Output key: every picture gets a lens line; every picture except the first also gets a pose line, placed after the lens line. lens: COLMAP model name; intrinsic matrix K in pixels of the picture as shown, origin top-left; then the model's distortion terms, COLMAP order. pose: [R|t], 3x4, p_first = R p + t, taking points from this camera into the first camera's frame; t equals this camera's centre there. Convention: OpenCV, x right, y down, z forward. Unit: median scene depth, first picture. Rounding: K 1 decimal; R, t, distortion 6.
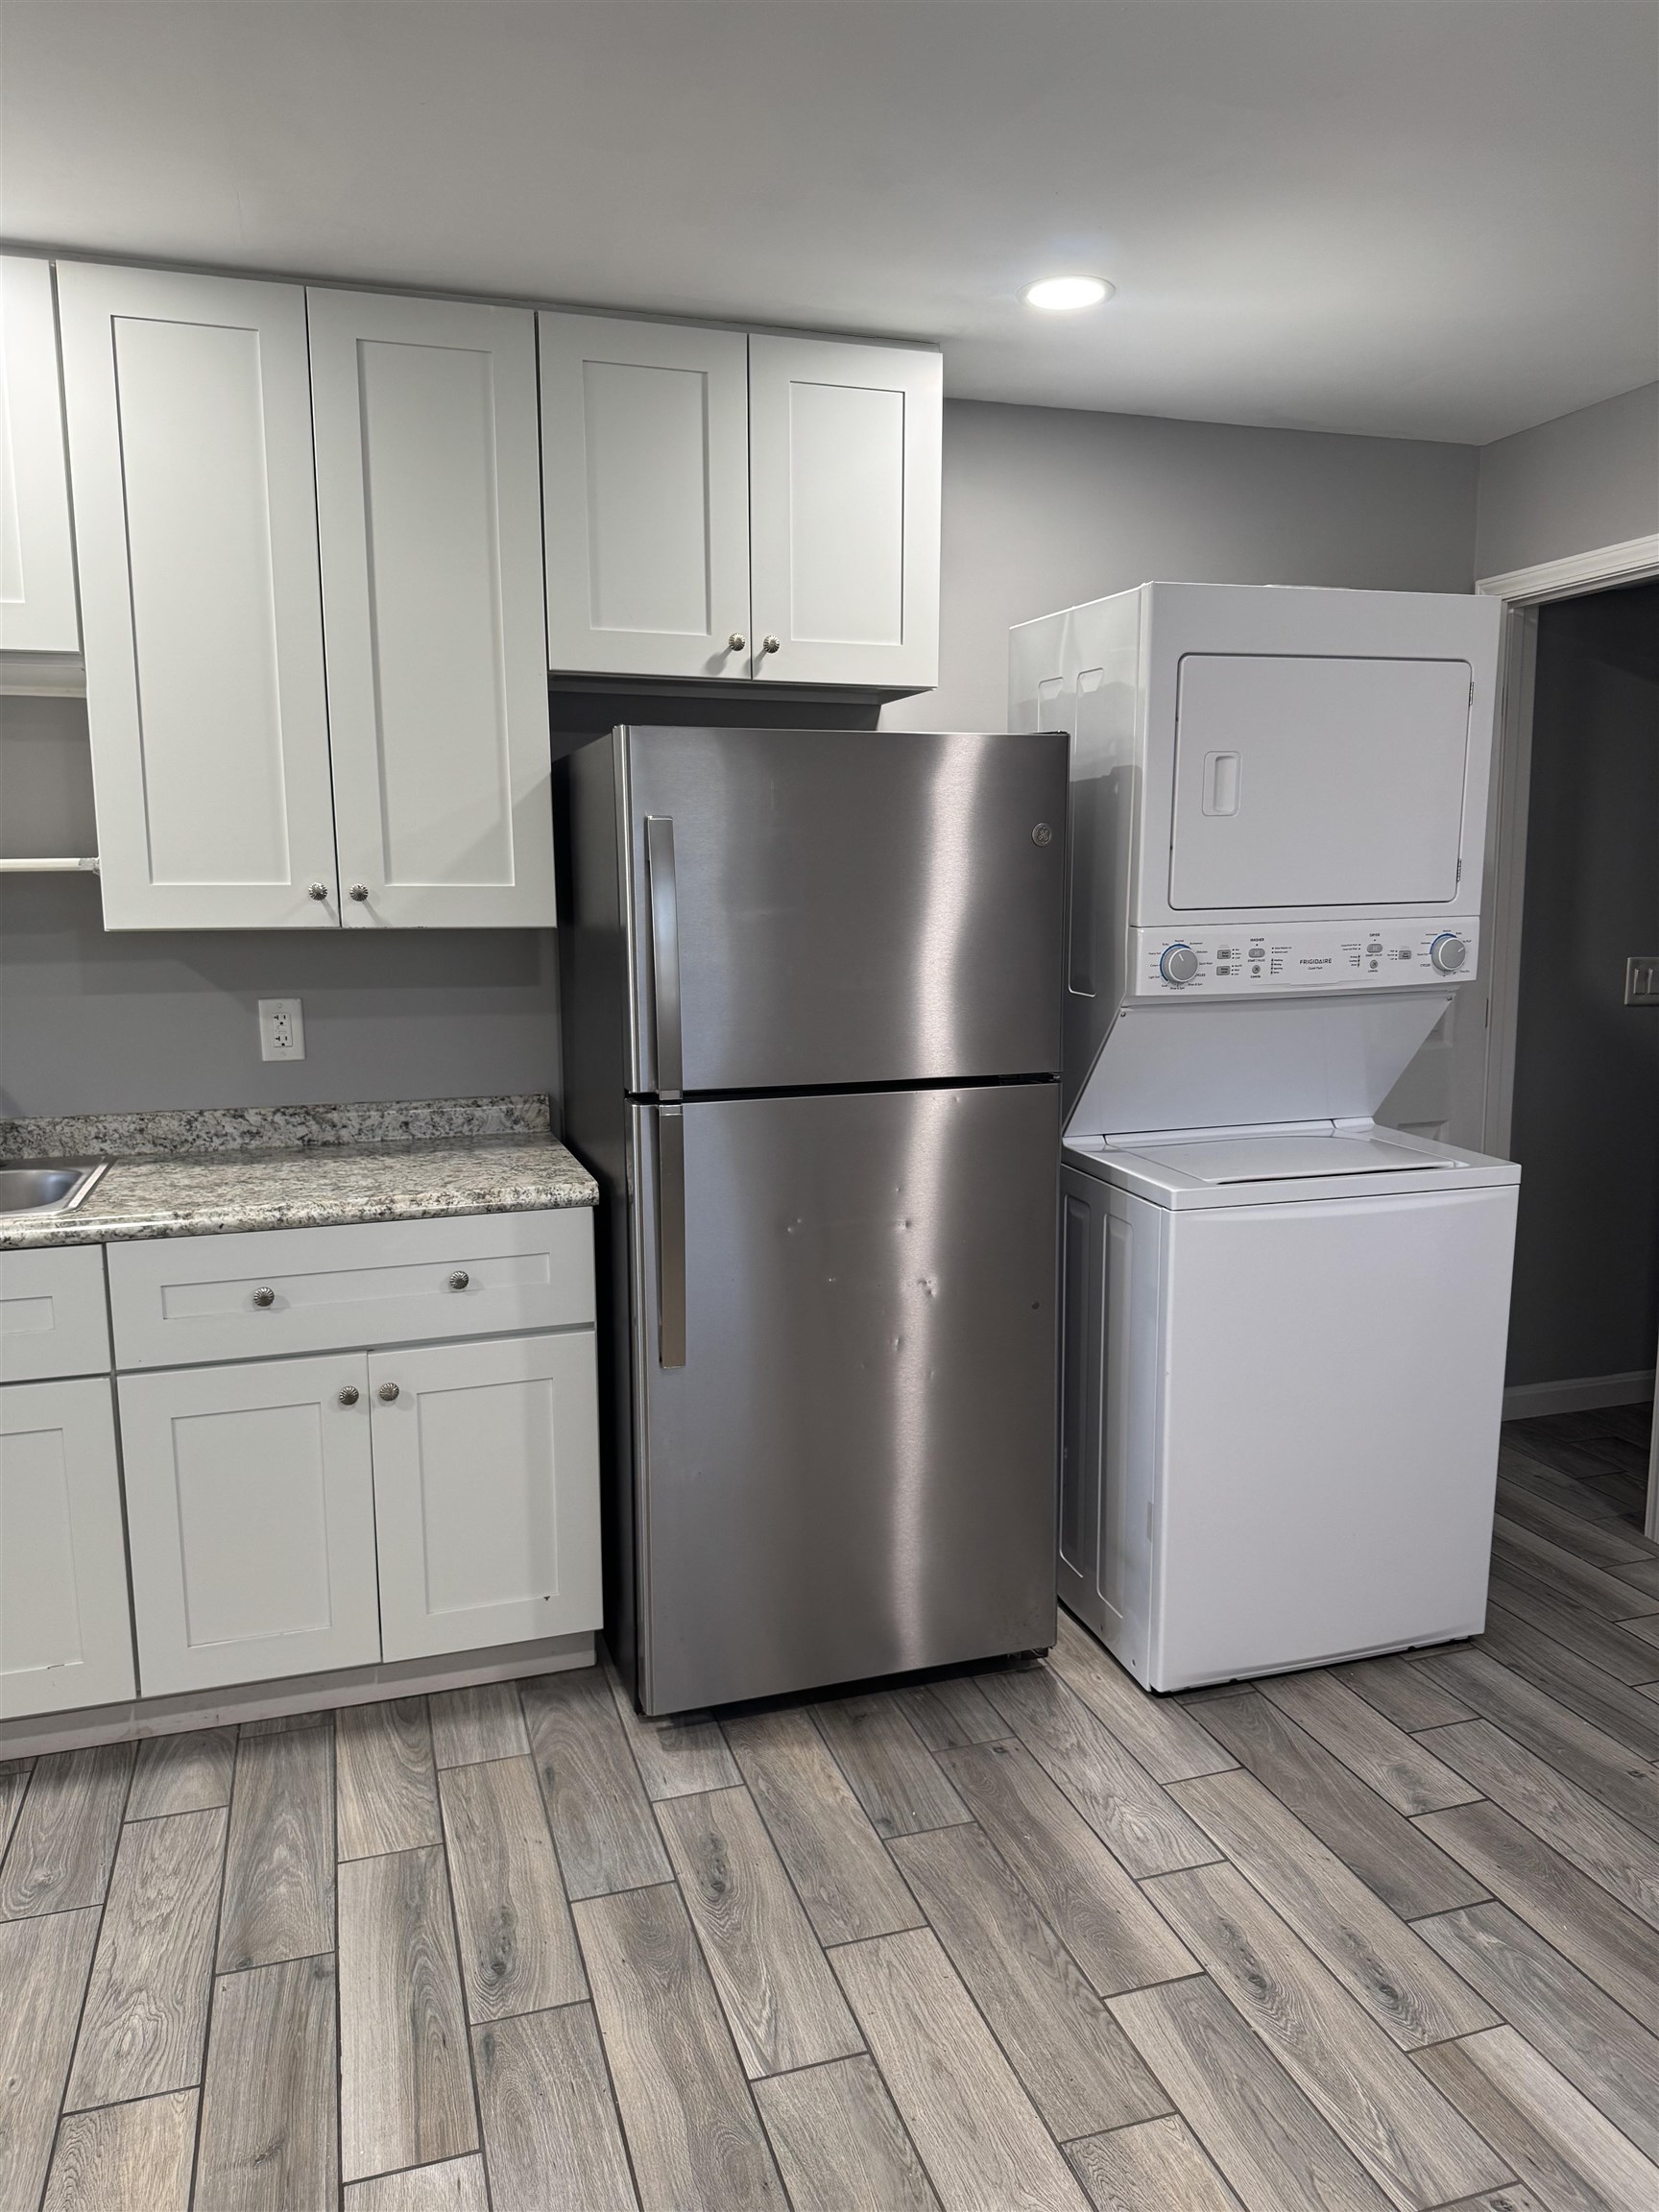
lens RADIAL K [[1599.8, 0, 831.1], [0, 1599.8, 1033.3], [0, 0, 1]] dist [-0.002738, -0.006071]
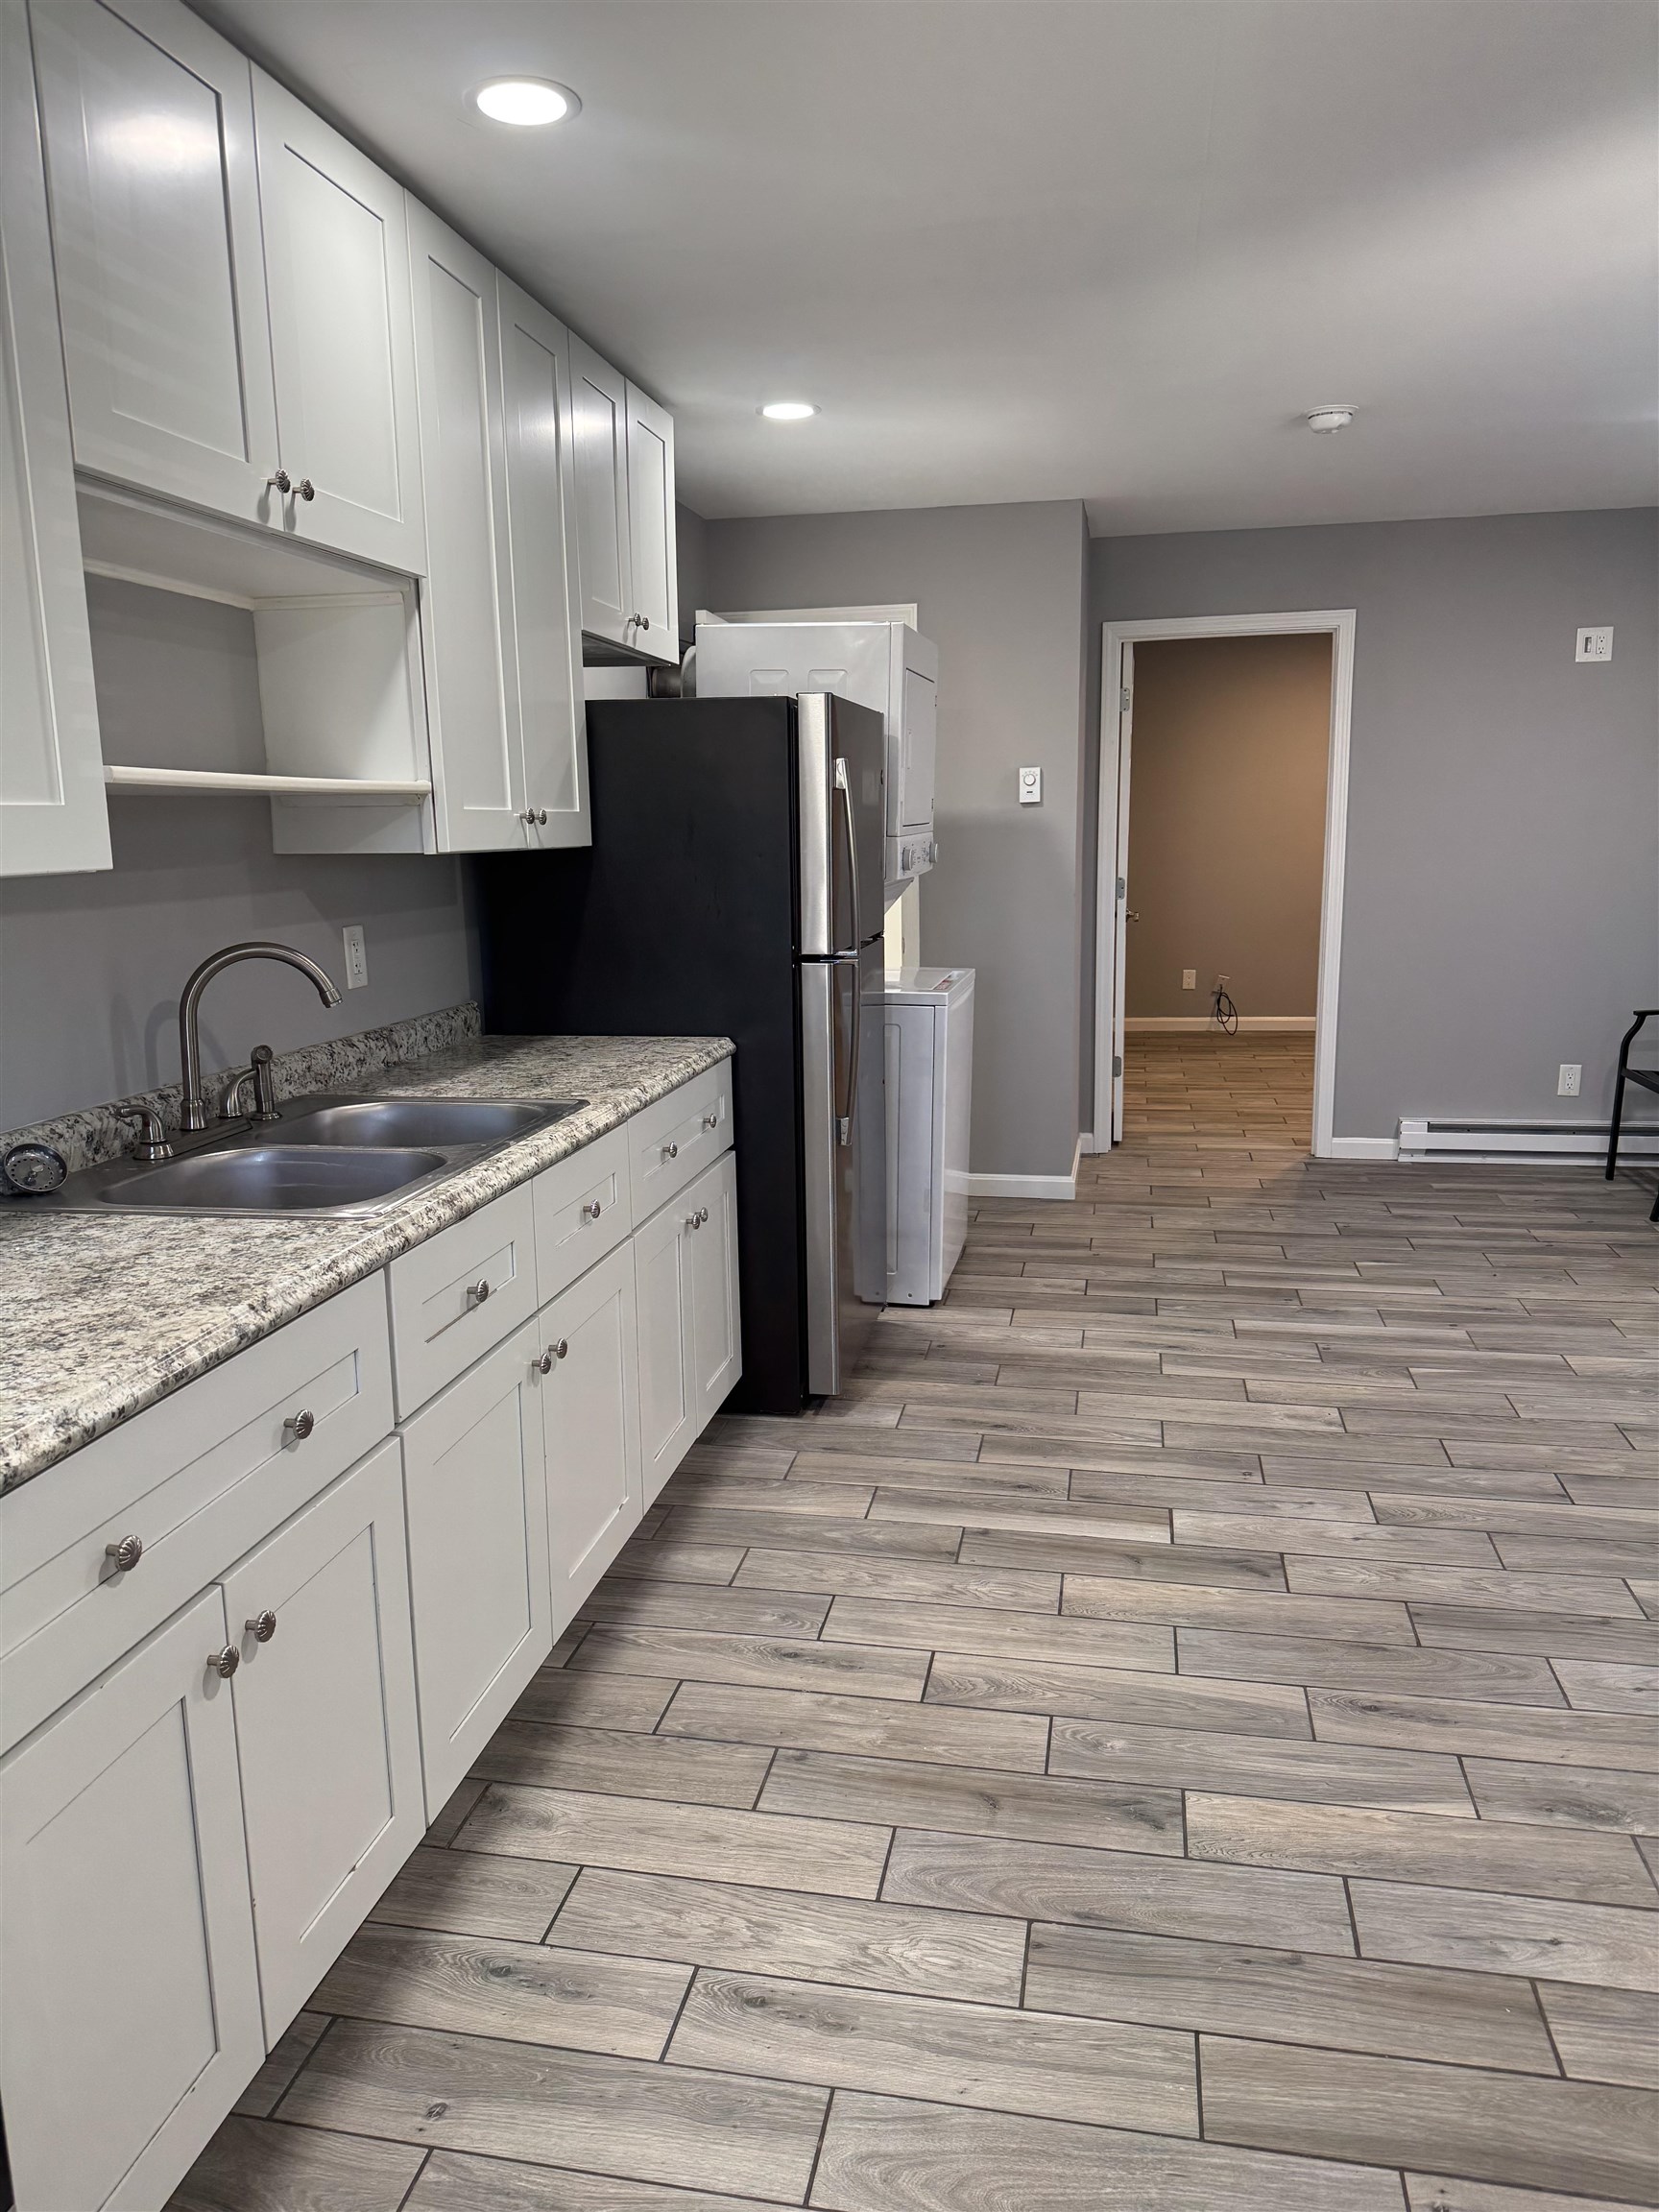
lens RADIAL K [[1537.9, 0, 810.1], [0, 1537.9, 1107.2], [0, 0, 1]] dist [-0.004981, -0.008956]
pose [[0.482276, -0.159273, 0.861419, -1.400568], [0.101229, 0.986878, 0.125795, -0.001621], [-0.870151, 0.026533, 0.492071, 0.376633]]
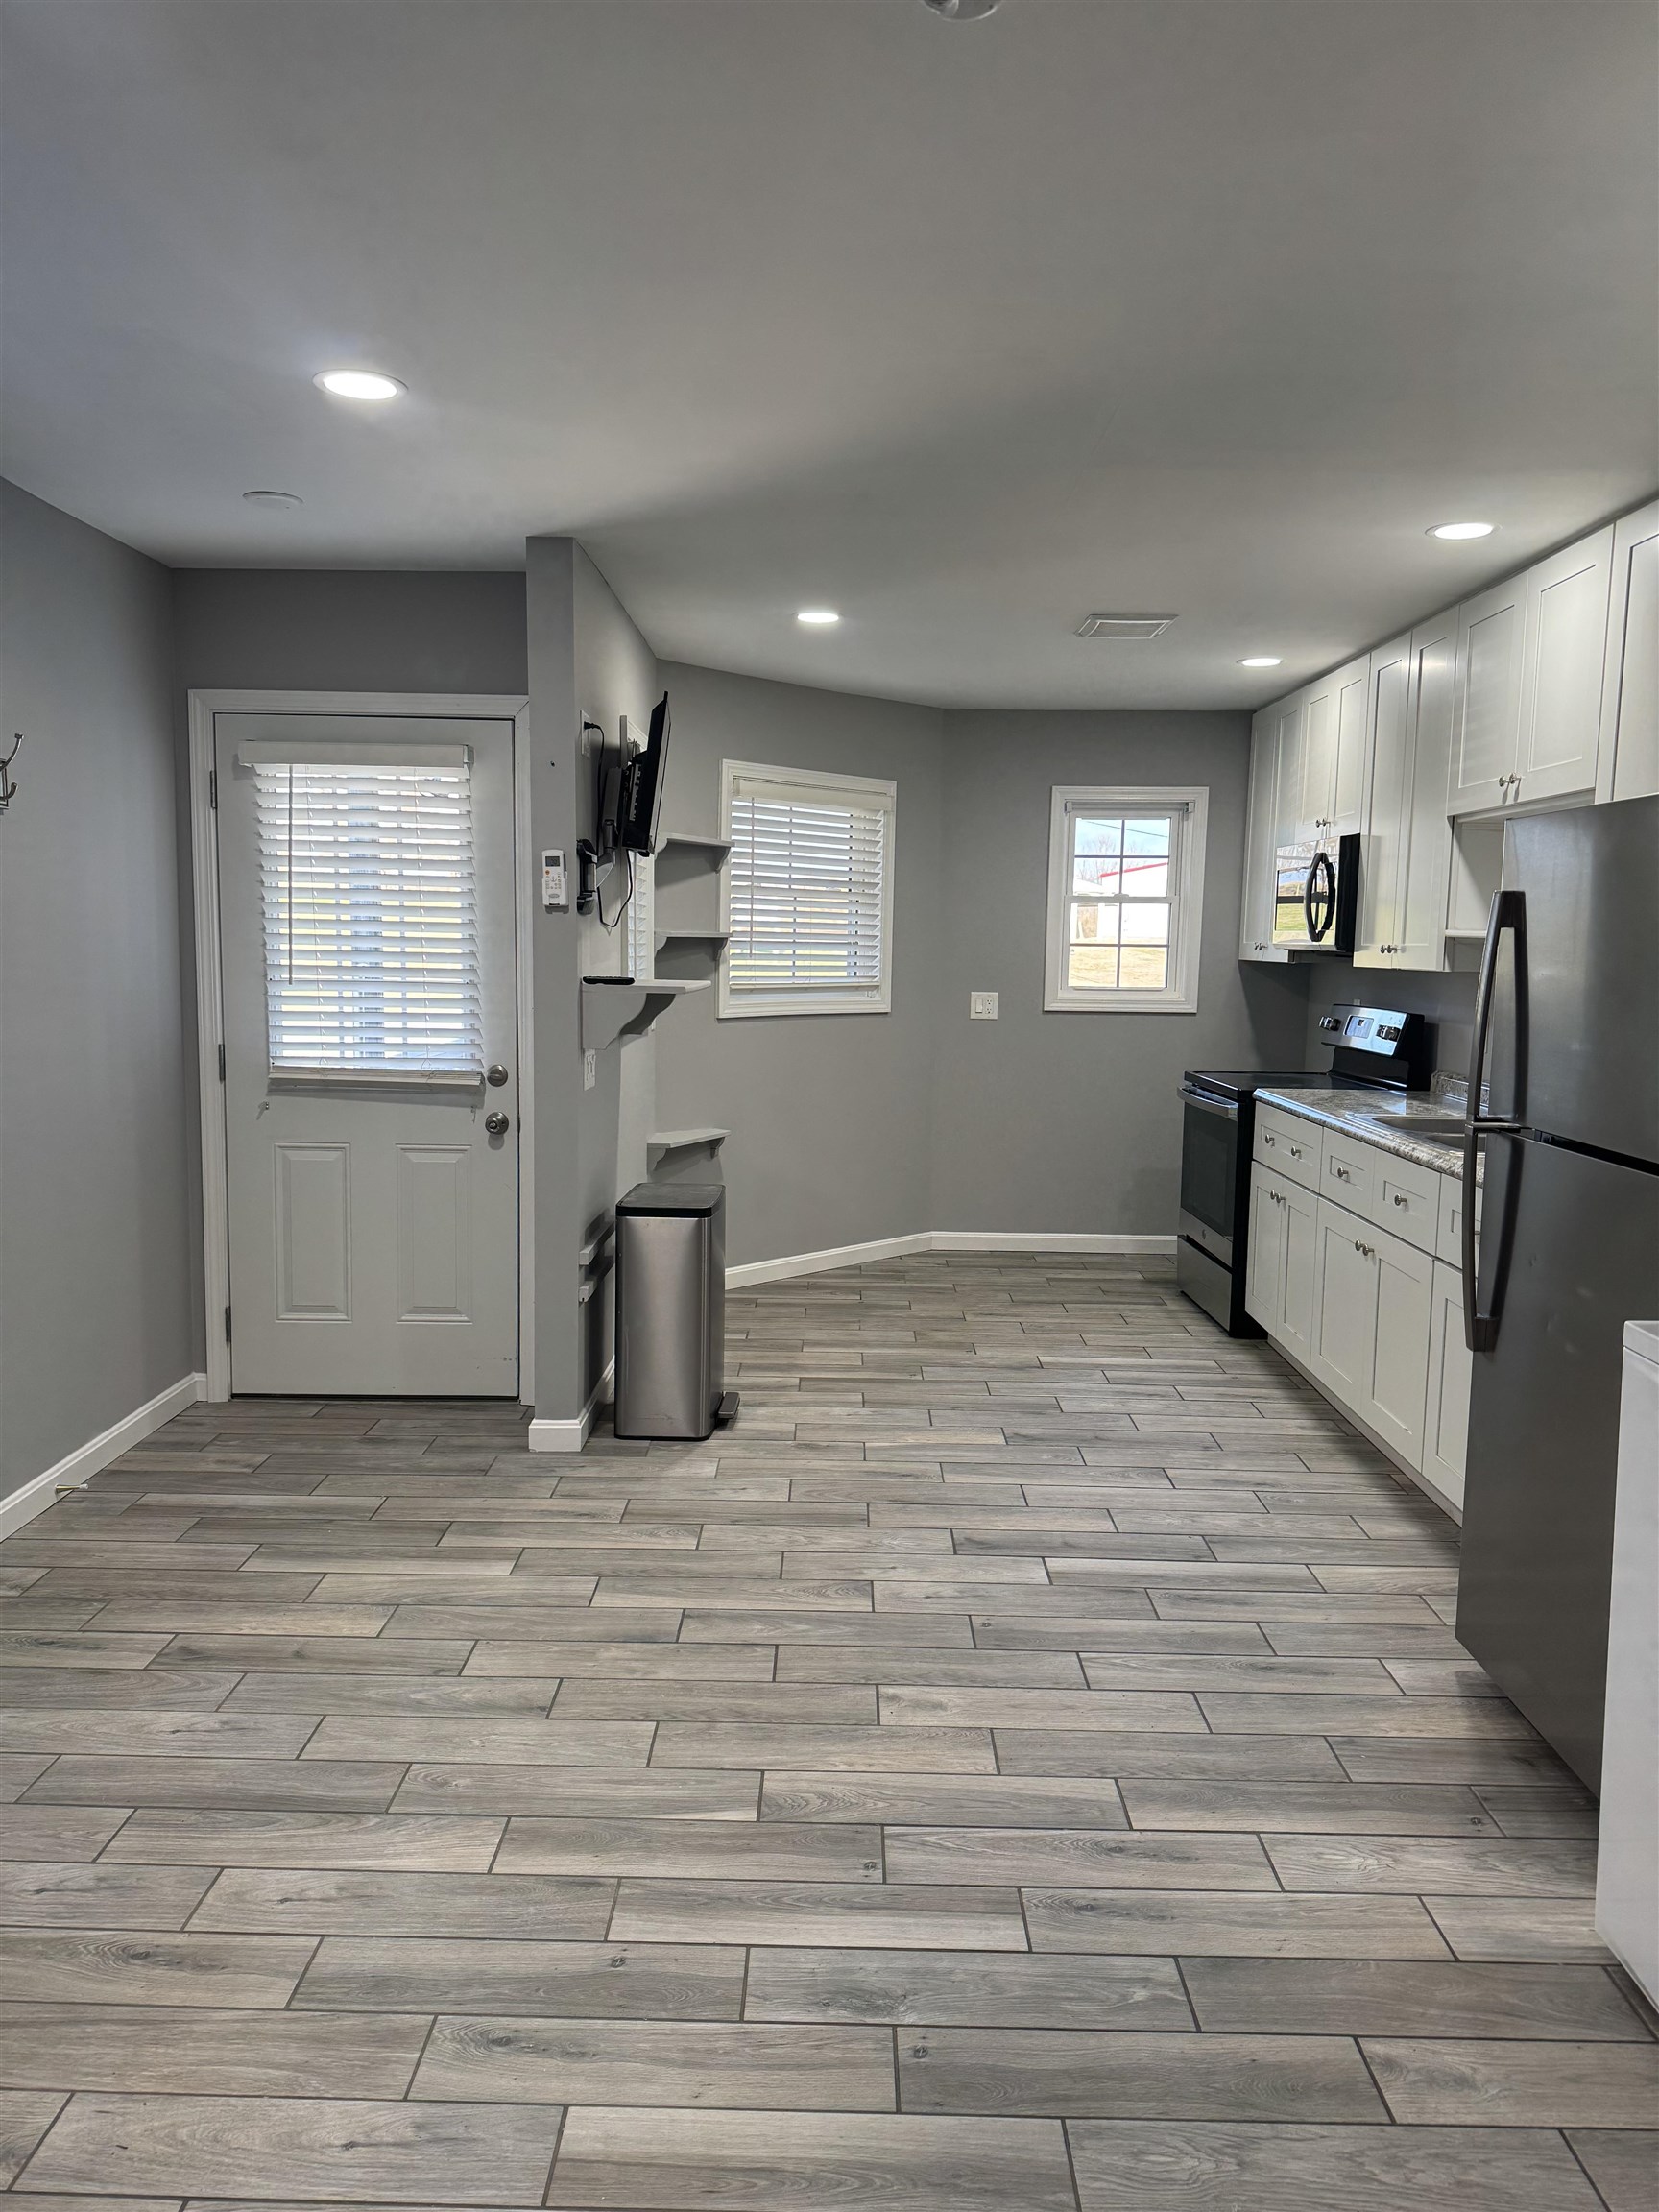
lens RADIAL K [[1537.9, 0, 810.1], [0, 1537.9, 1107.2], [0, 0, 1]] dist [-0.004981, -0.008956]
pose [[-0.313228, 0.119663, -0.942109, 1.208092], [-0.110100, 0.980765, 0.161178, -0.112208], [0.943274, 0.154212, -0.294028, 0.906832]]
